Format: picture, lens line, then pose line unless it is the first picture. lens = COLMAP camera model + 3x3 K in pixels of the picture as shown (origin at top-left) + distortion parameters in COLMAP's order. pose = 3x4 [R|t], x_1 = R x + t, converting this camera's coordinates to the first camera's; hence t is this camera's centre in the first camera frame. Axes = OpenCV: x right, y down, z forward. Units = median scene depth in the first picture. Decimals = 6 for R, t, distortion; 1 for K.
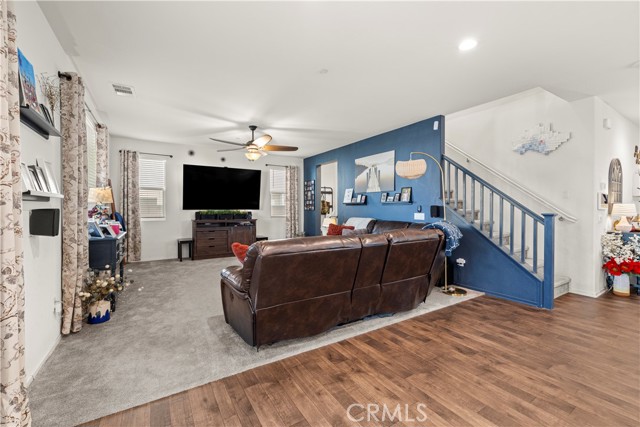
lens RADIAL K [[273.3, 0, 321.2], [0, 273.3, 213.5], [0, 0, 1]] dist [0.002395, -0.000160]
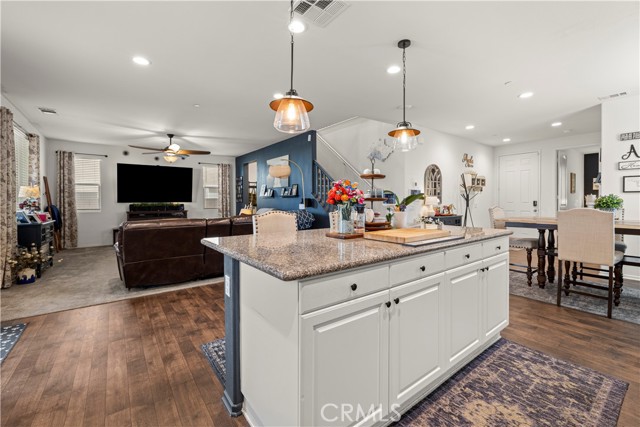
lens RADIAL K [[273.3, 0, 318.9], [0, 273.3, 206.8], [0, 0, 1]] dist [0.002395, -0.000160]
pose [[0.996051, -0.006765, 0.088521, 0.274236], [0.006406, 0.999970, 0.004346, 0.005246], [-0.088547, -0.003762, 0.996065, -0.257666]]
